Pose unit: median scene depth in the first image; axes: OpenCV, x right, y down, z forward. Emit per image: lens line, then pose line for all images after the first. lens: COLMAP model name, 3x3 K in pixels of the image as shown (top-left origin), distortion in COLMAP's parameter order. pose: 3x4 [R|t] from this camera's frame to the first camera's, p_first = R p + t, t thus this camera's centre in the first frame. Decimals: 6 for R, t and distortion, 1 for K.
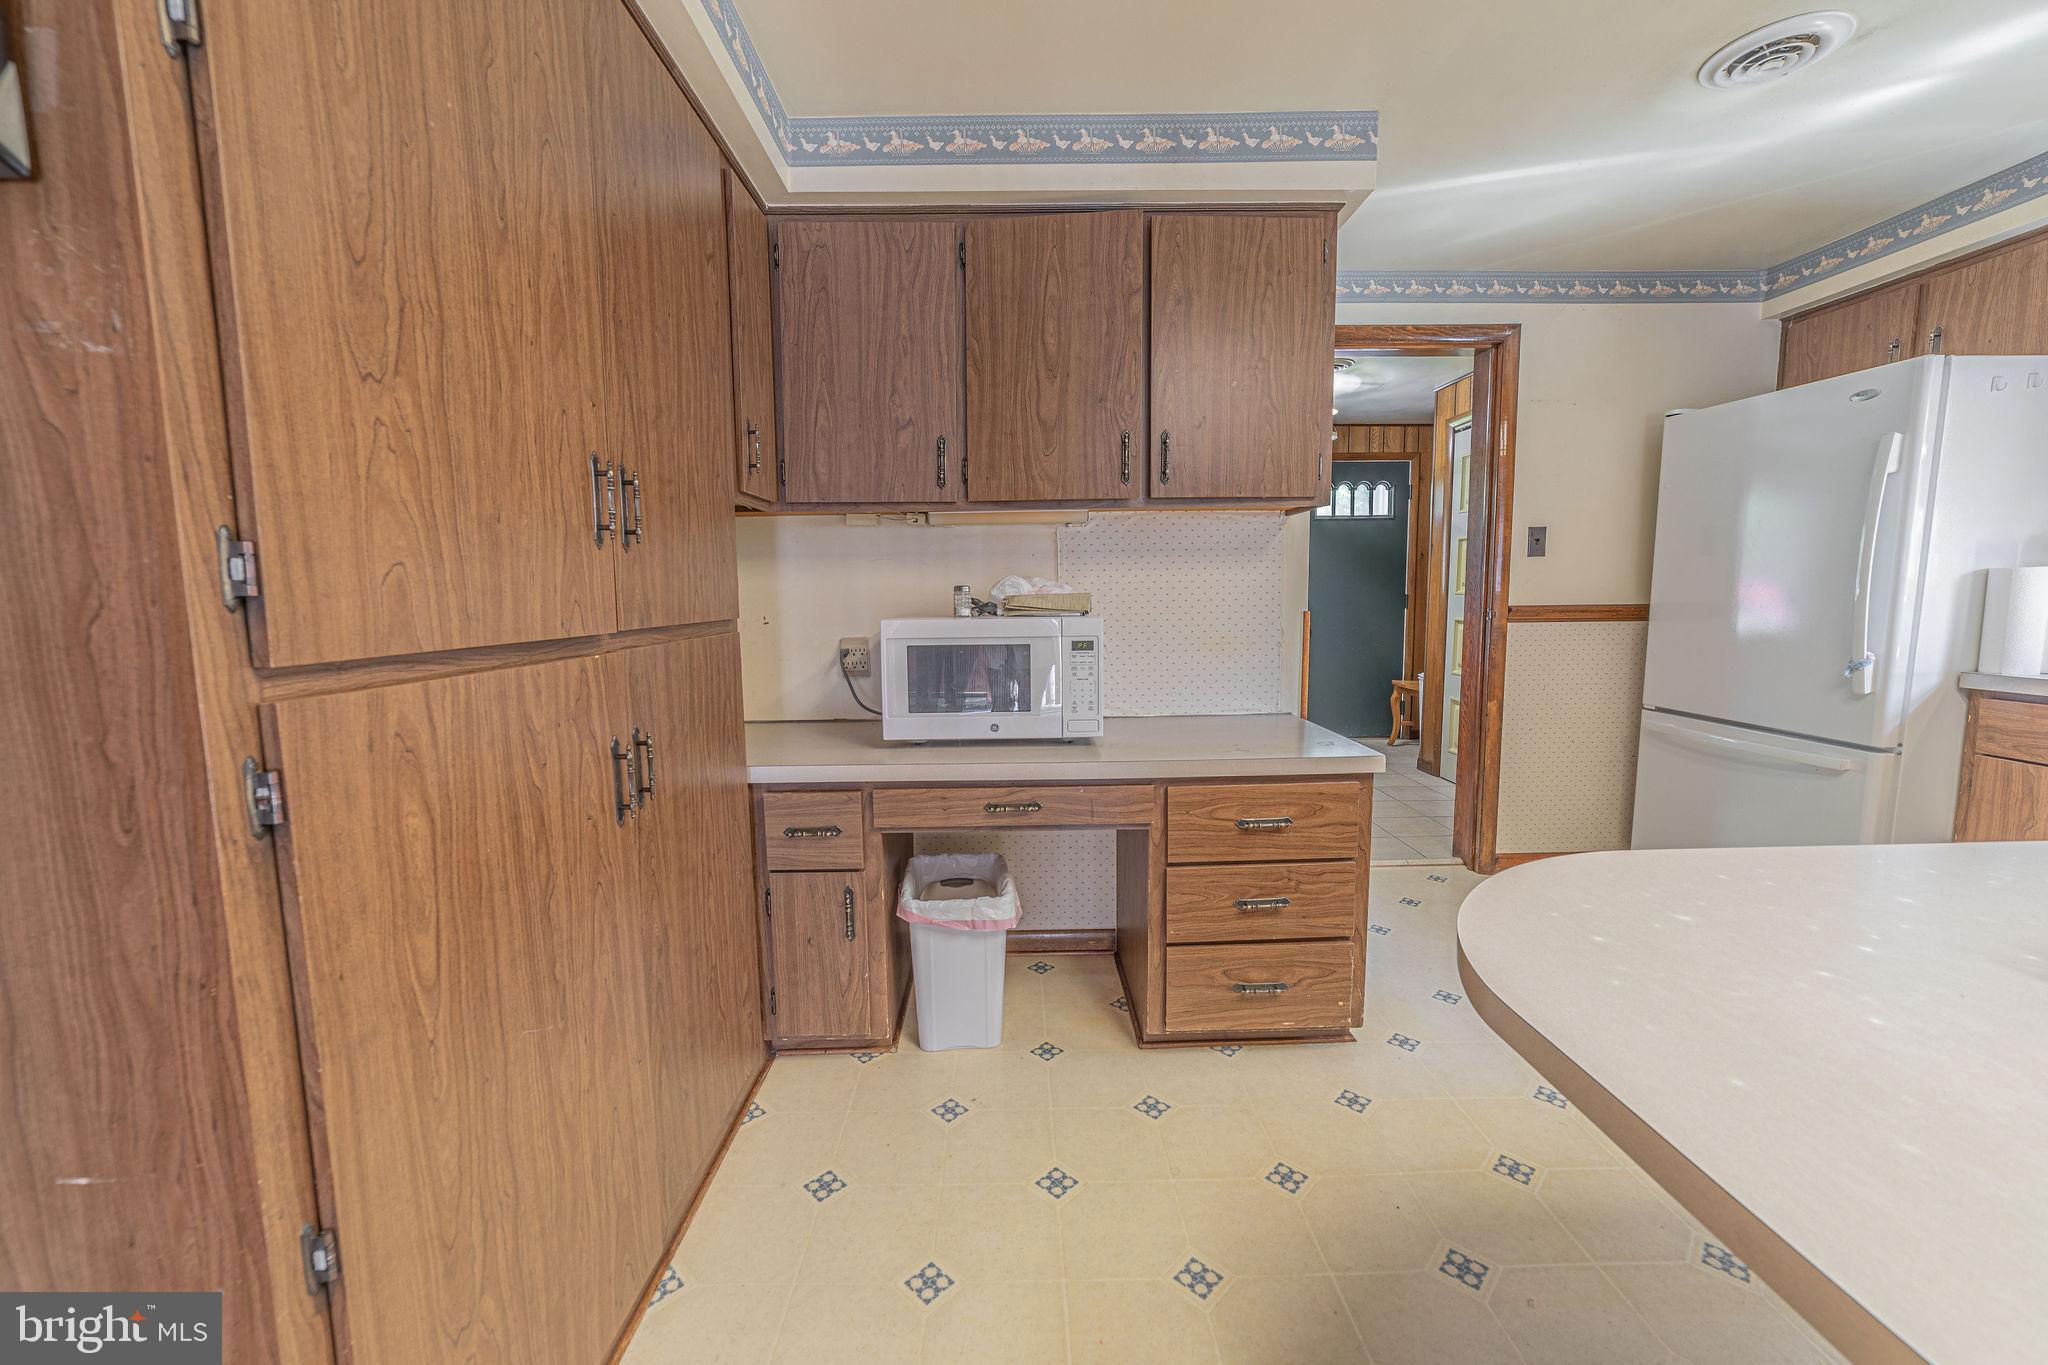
lens RADIAL K [[806.6, 0, 1023.0], [0, 806.6, 677.4], [0, 0, 1]] dist [-0.023222, 0.008216]
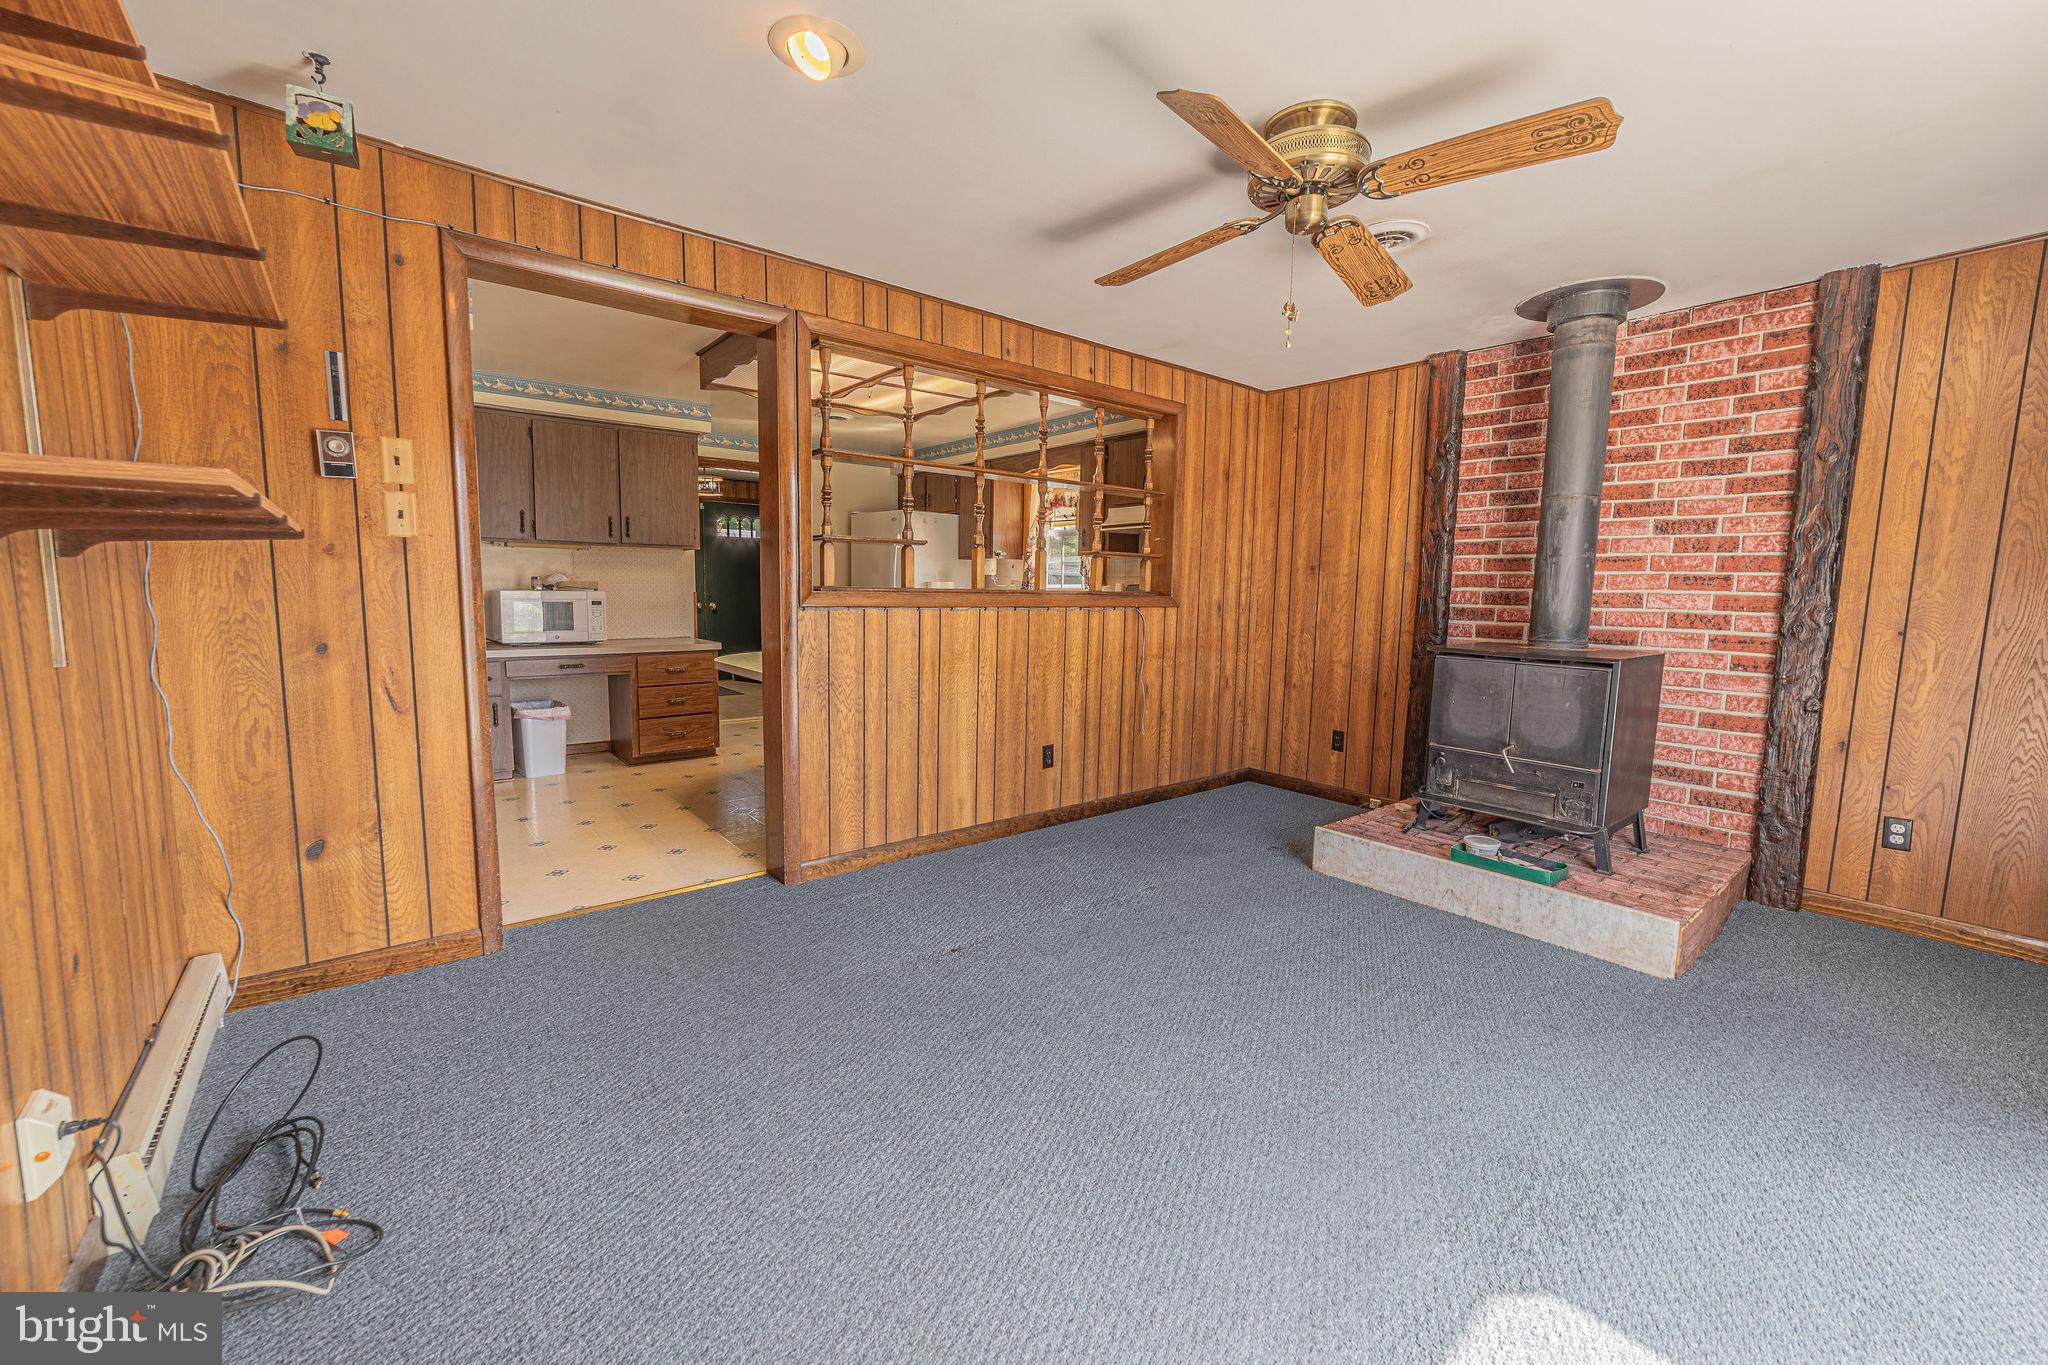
lens RADIAL K [[806.6, 0, 1019.3], [0, 806.6, 680.8], [0, 0, 1]] dist [-0.023222, 0.008216]
pose [[0.783961, -0.044475, 0.619215, -0.434343], [0.040330, 0.998972, 0.020691, 0.196727], [-0.619499, 0.008752, 0.784949, -1.694556]]
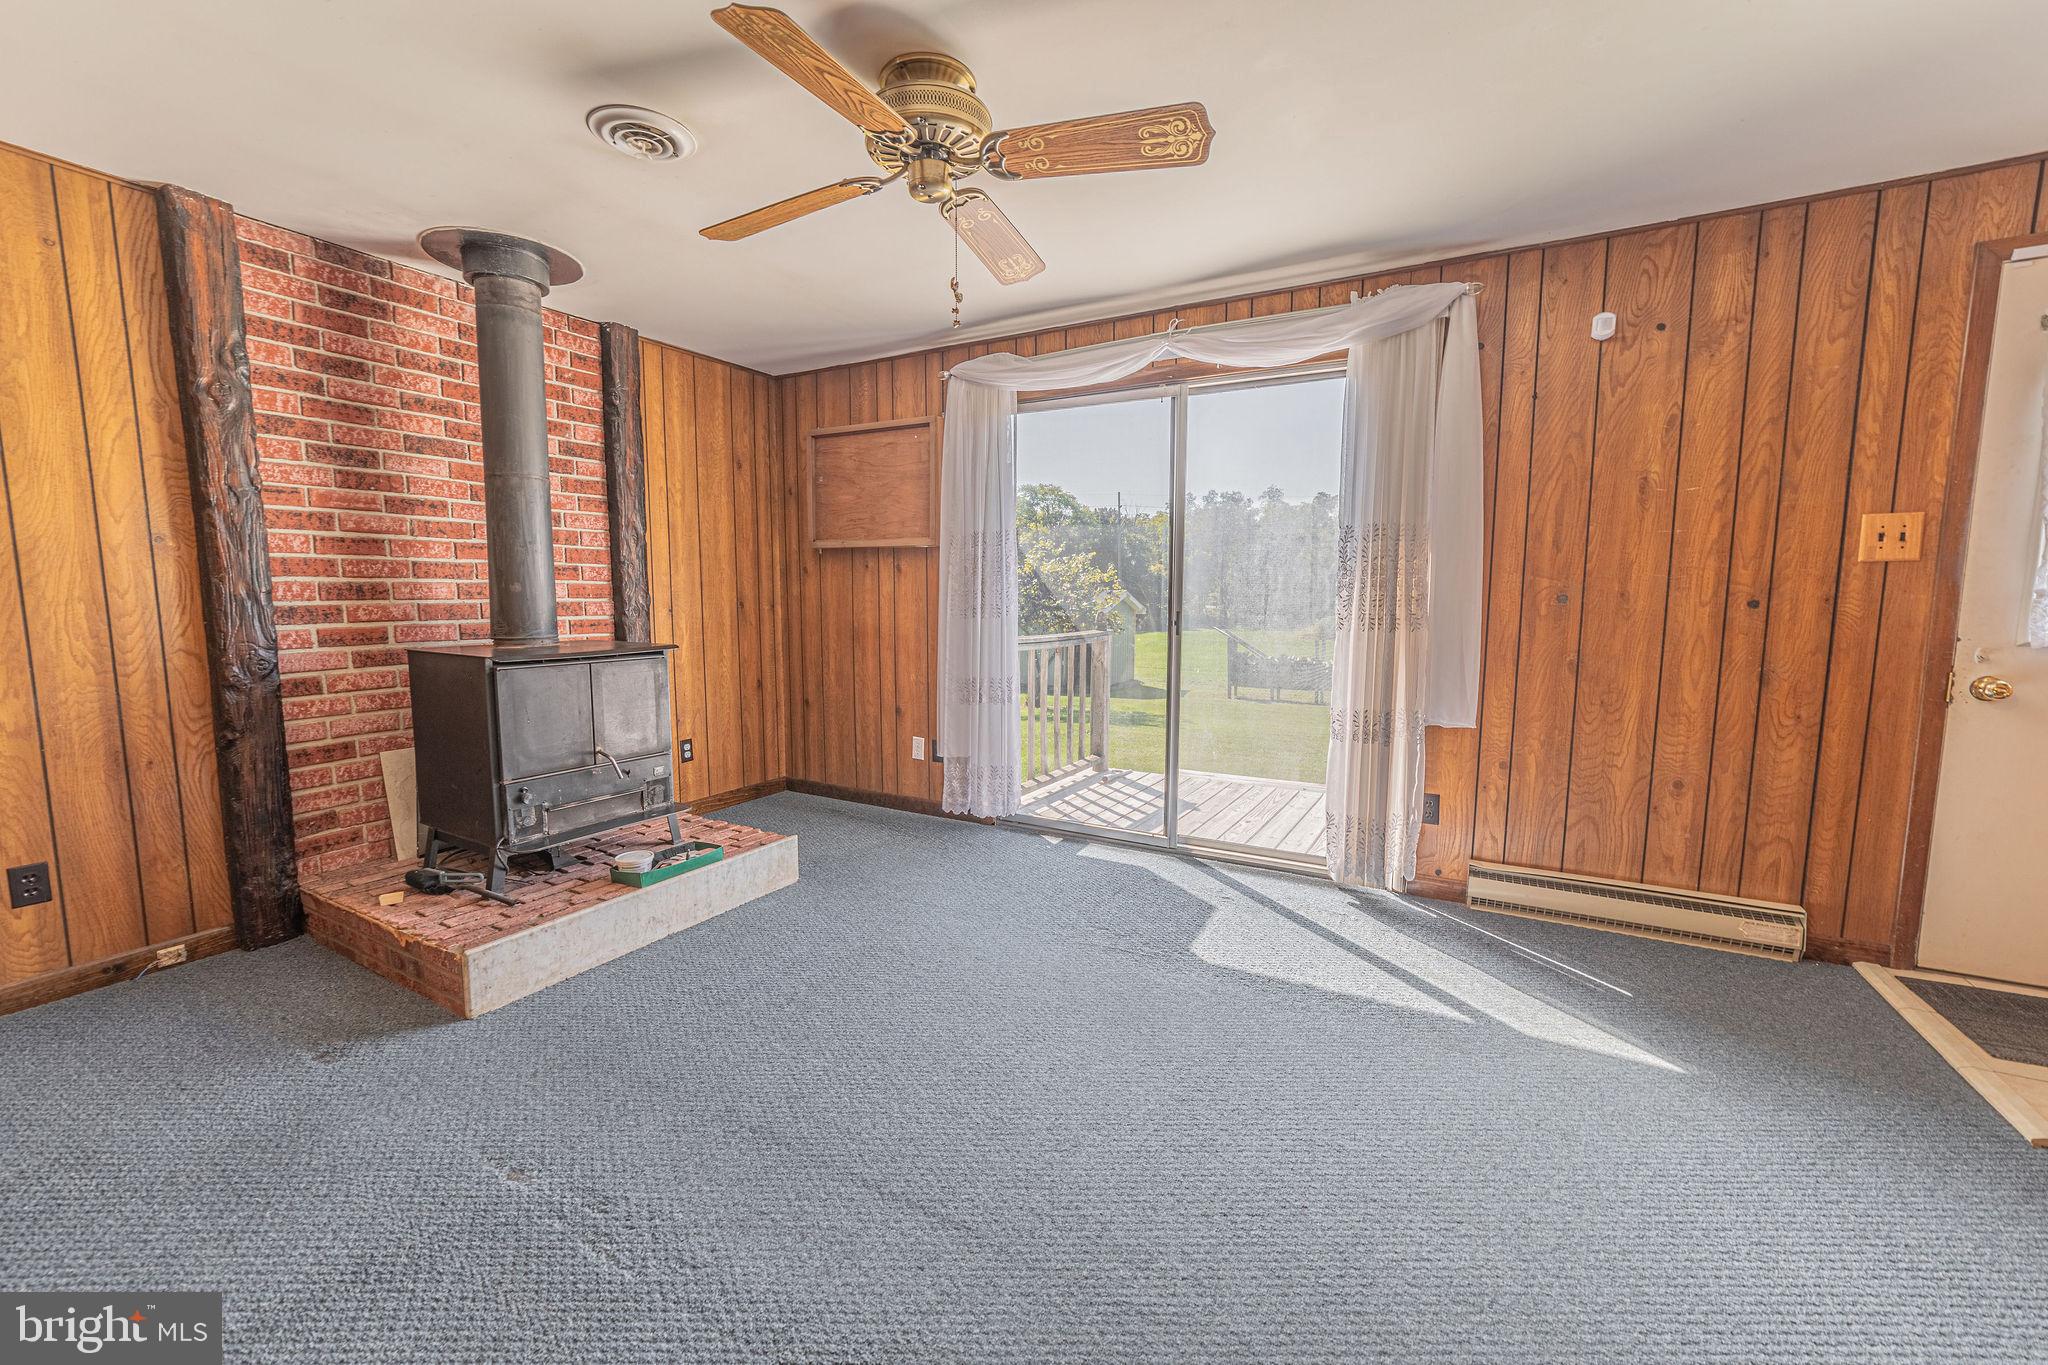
lens RADIAL K [[806.6, 0, 1024.0], [0, 806.6, 680.1], [0, 0, 1]] dist [-0.023222, 0.008216]
pose [[-0.868390, -0.044721, 0.493861, -0.094540], [0.062452, 0.978132, 0.198386, 0.040703], [-0.491933, 0.203119, -0.846607, -0.326946]]
